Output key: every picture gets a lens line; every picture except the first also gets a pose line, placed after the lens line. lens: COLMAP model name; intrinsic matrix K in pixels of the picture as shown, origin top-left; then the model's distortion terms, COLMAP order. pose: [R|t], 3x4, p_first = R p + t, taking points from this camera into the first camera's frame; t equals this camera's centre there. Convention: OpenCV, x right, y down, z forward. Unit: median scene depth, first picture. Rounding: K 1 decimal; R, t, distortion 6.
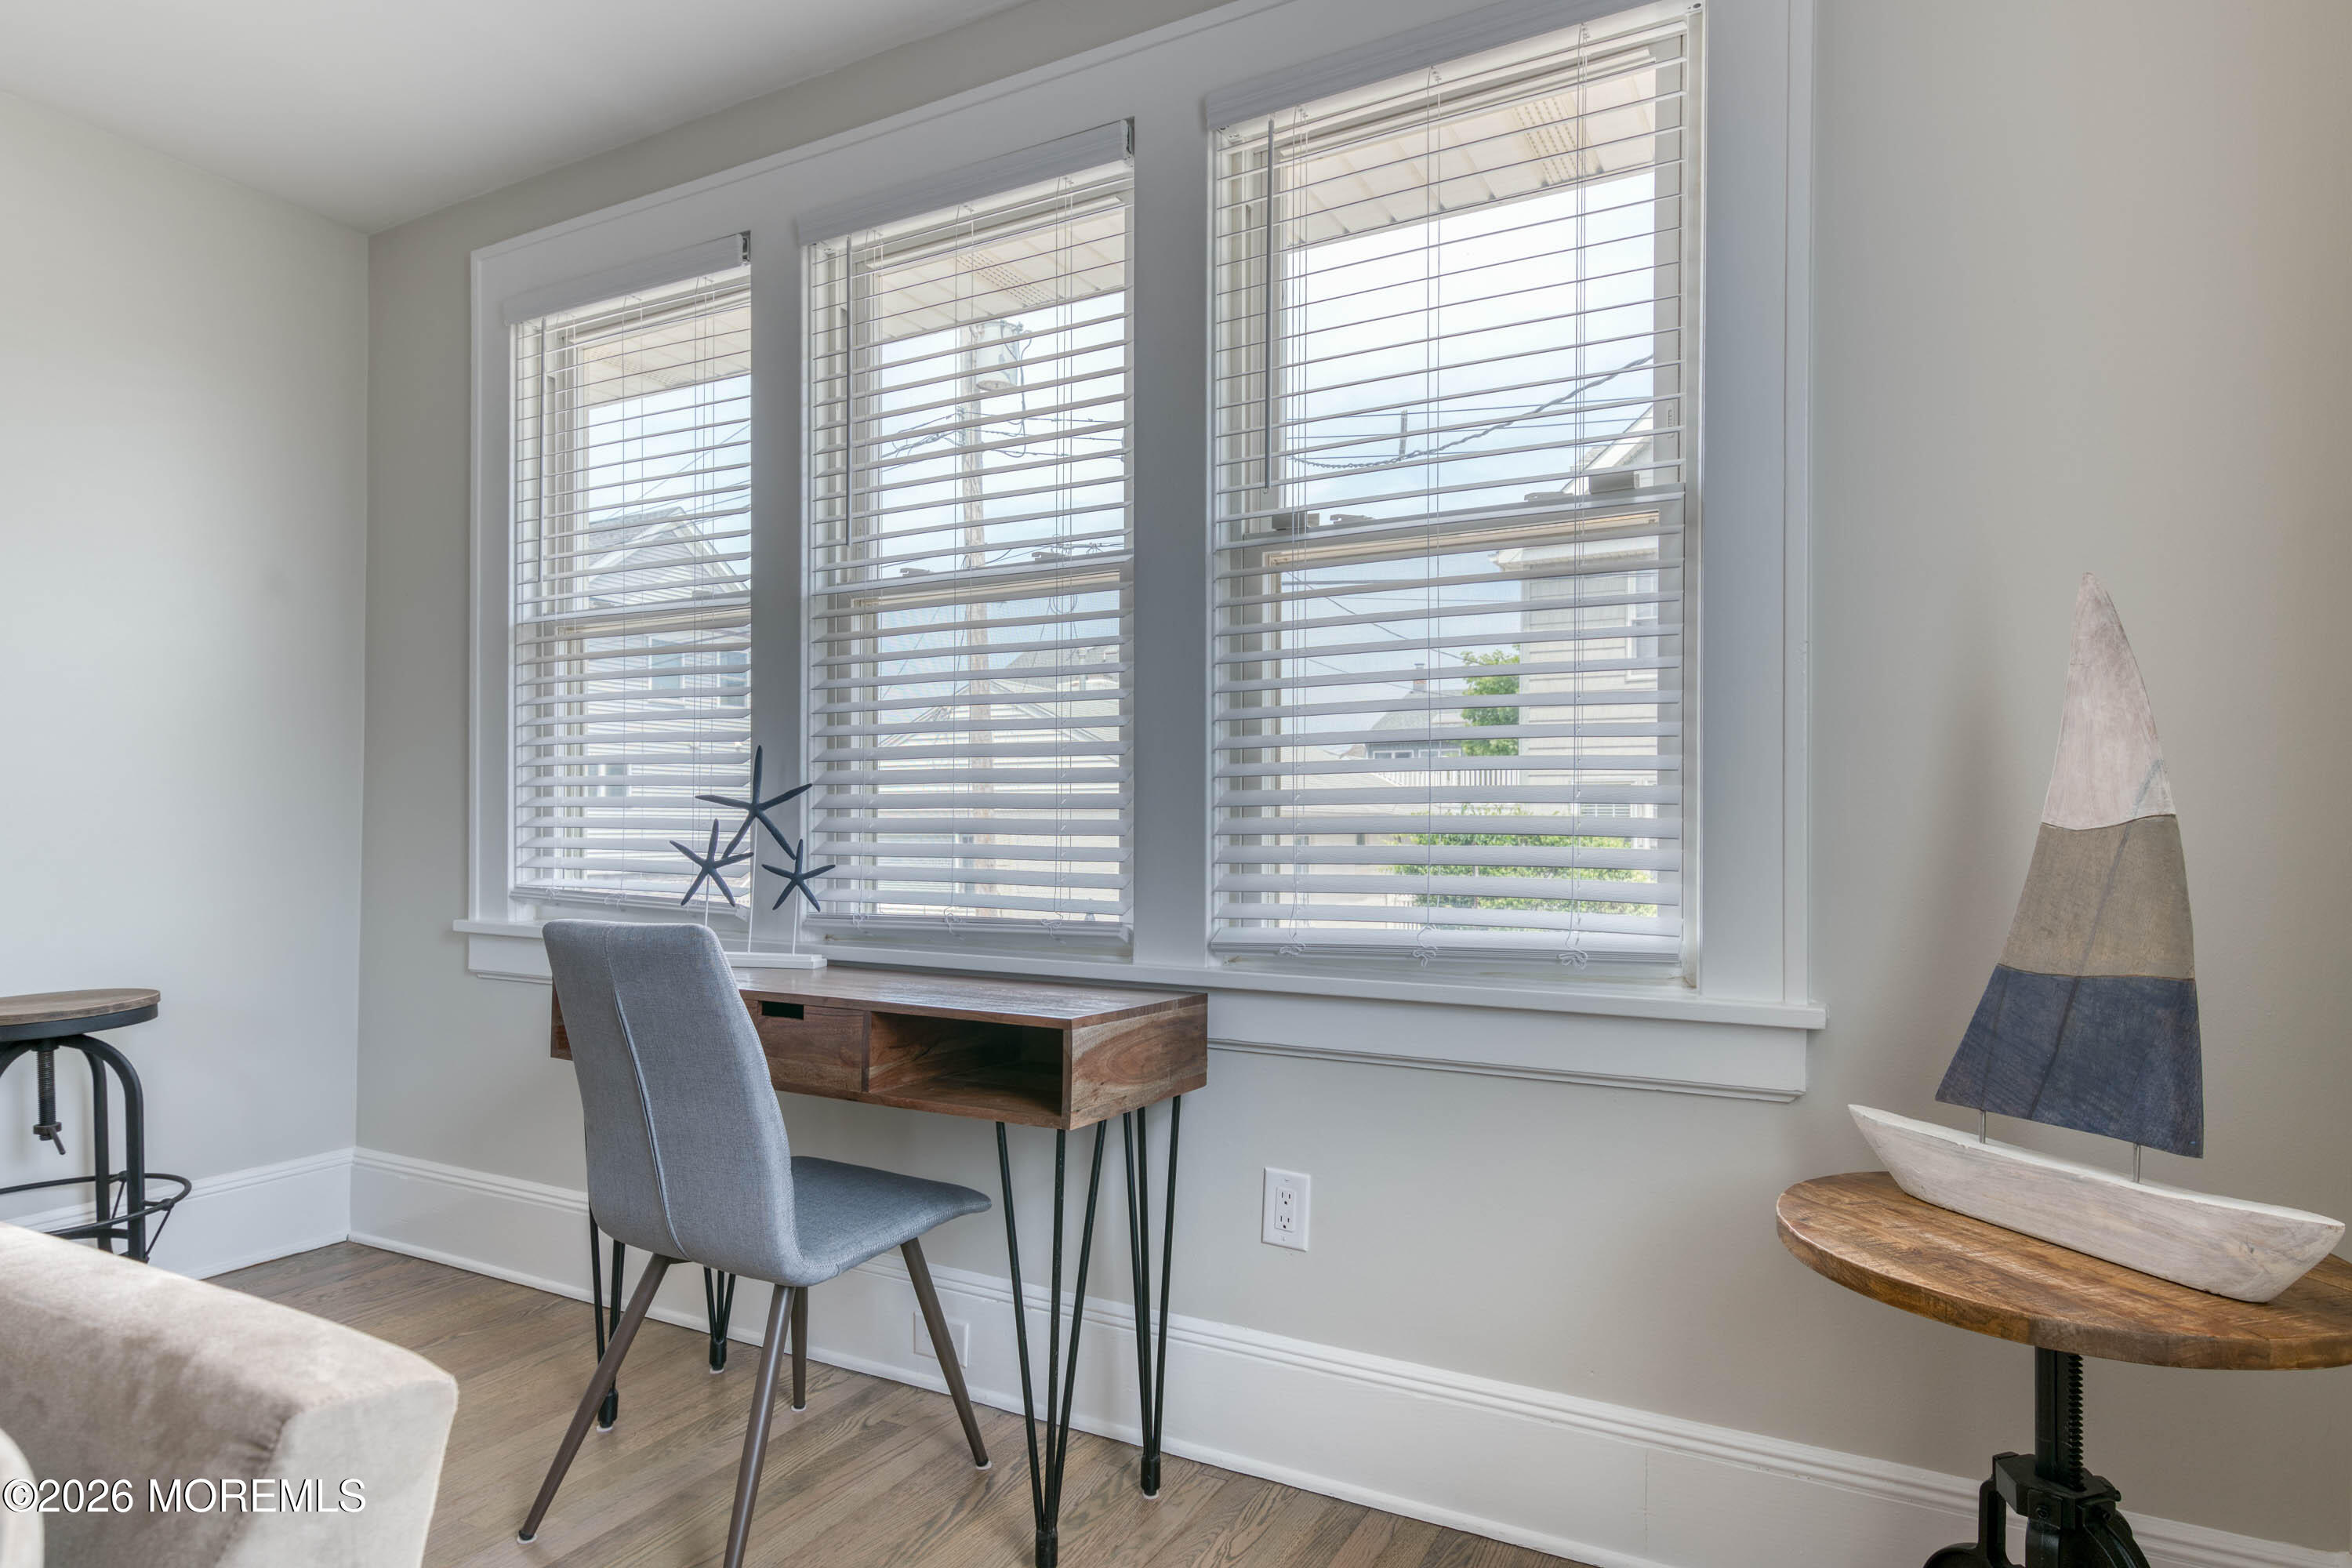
lens RADIAL K [[1409.8, 0, 1125.4], [0, 1409.8, 825.2], [0, 0, 1]] dist [0.000269, 0.002425]
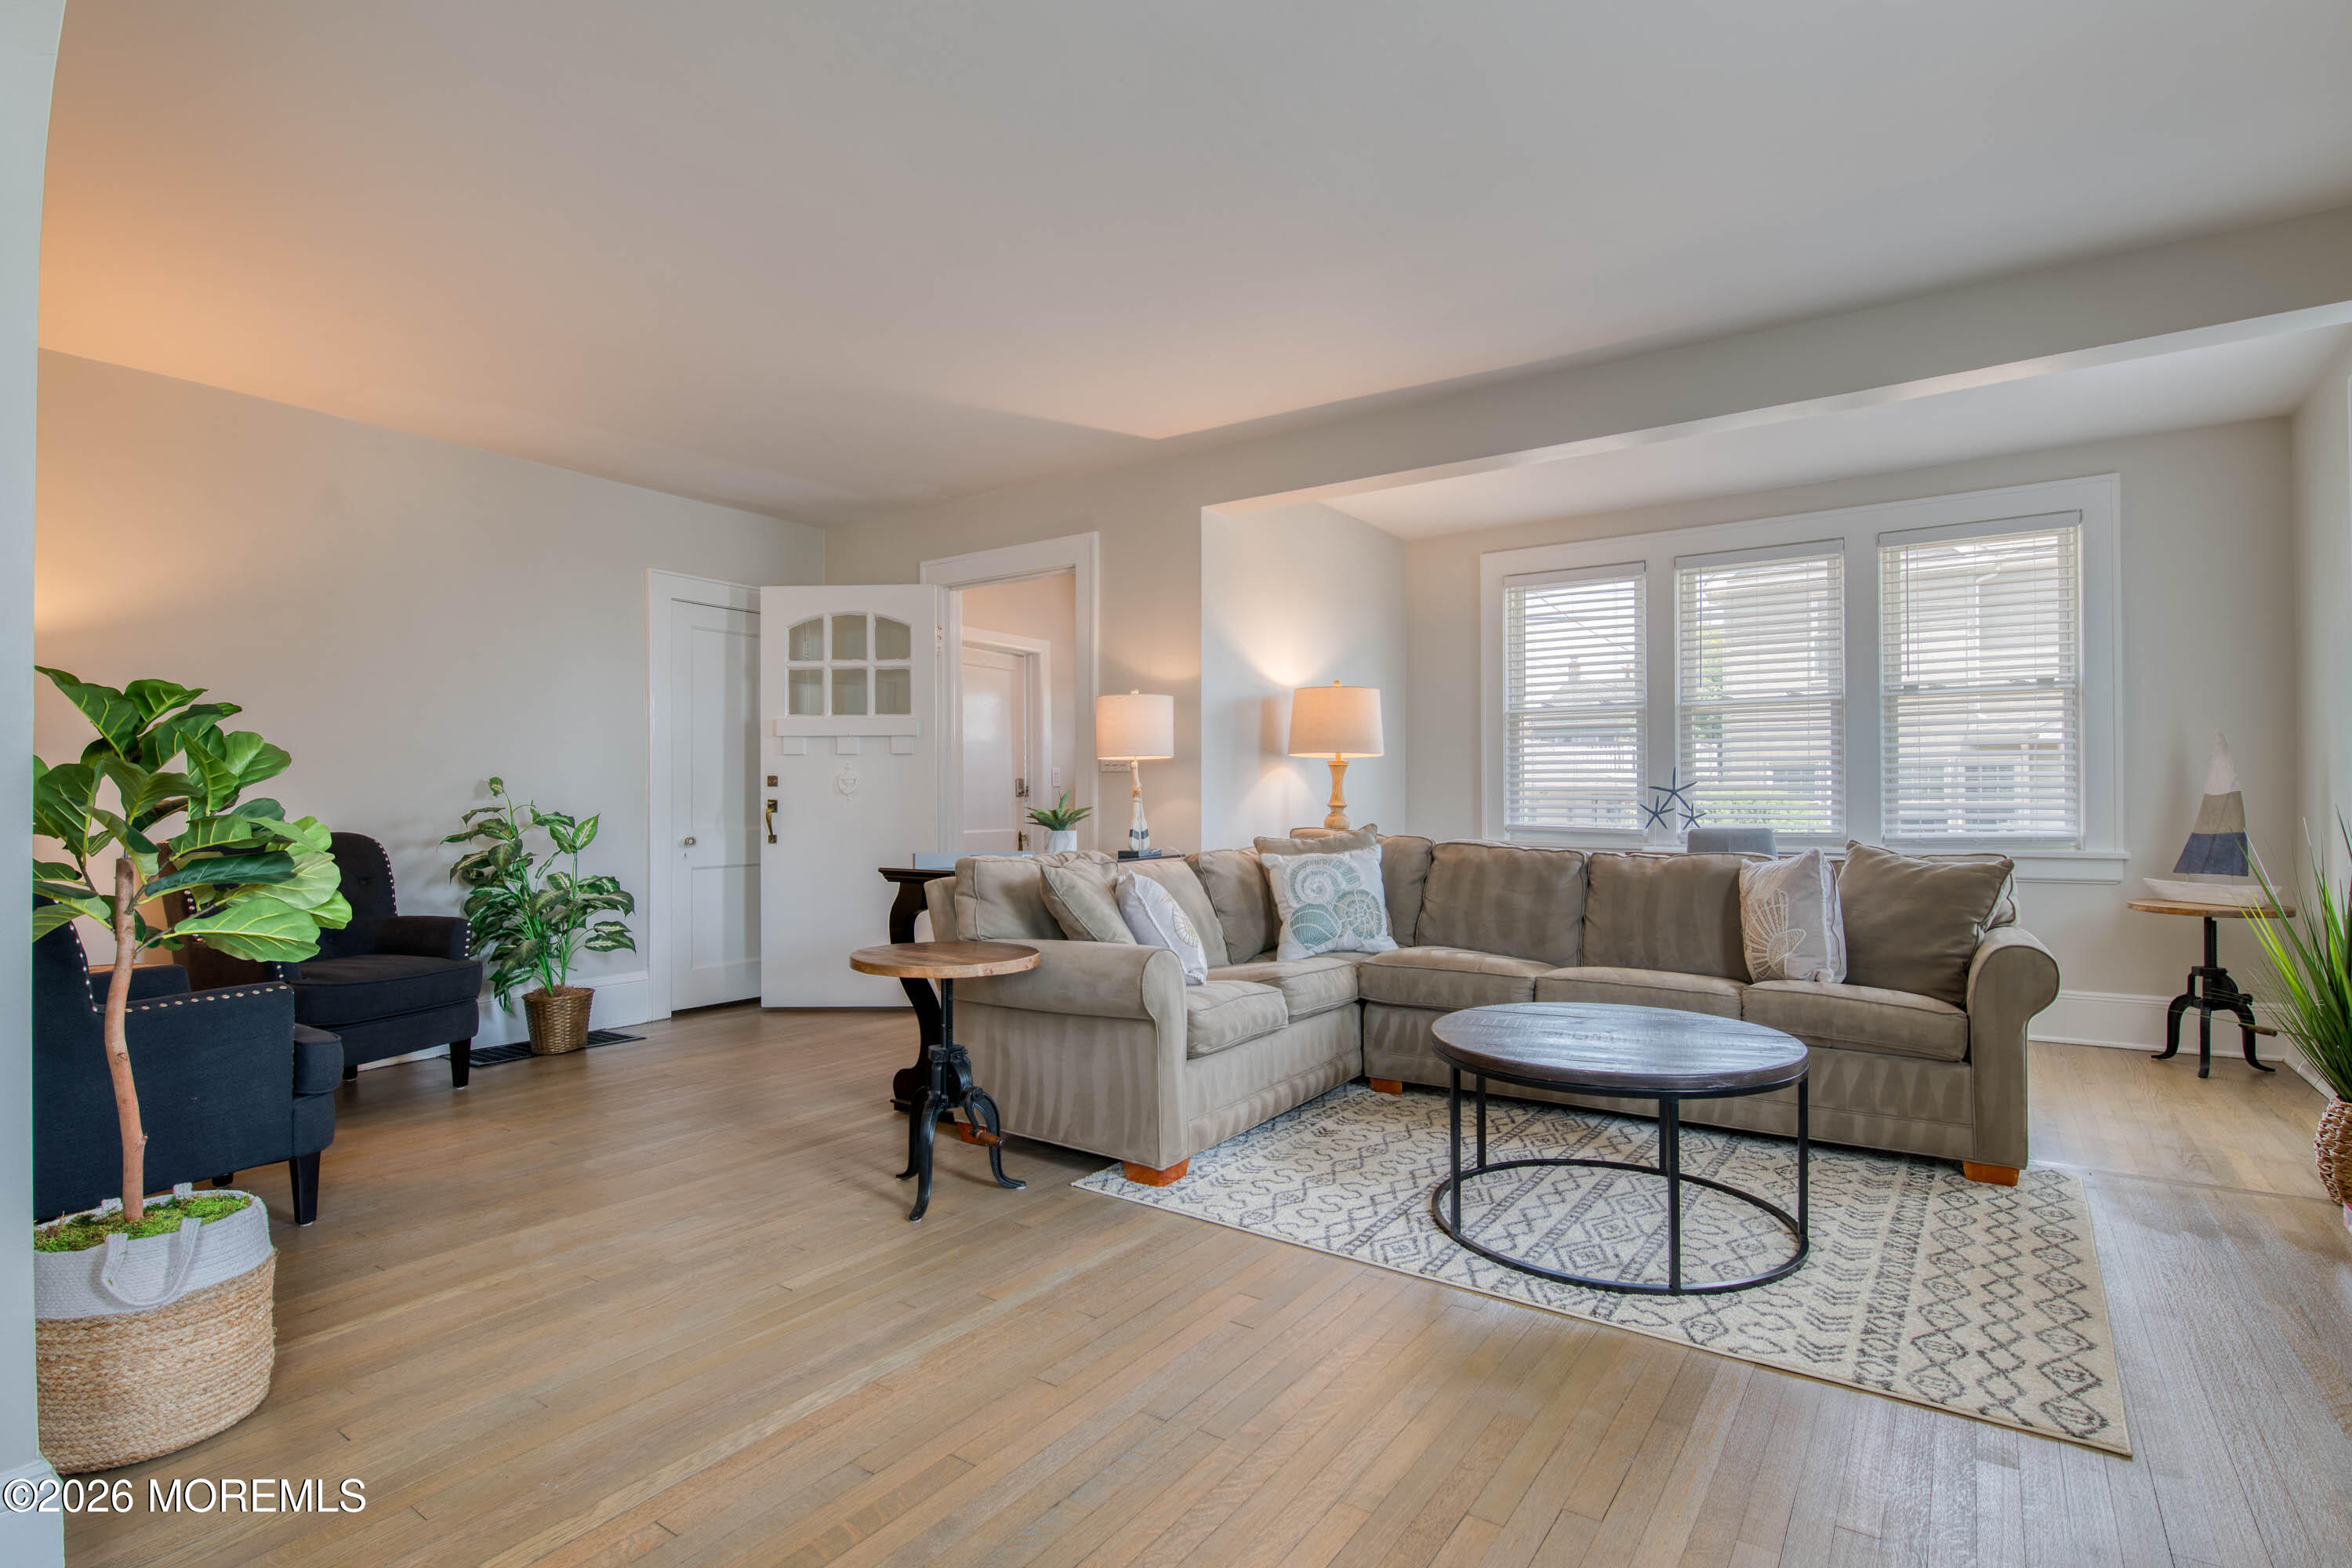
lens RADIAL K [[1303.6, 0, 1205.0], [0, 1303.6, 800.2], [0, 0, 1]] dist [0.047093, -0.006813]
pose [[0.997829, -0.006714, -0.065509, -1.340849], [0.006583, 0.999976, -0.002209, 0.005217], [0.065522, 0.001773, 0.997850, -2.059513]]
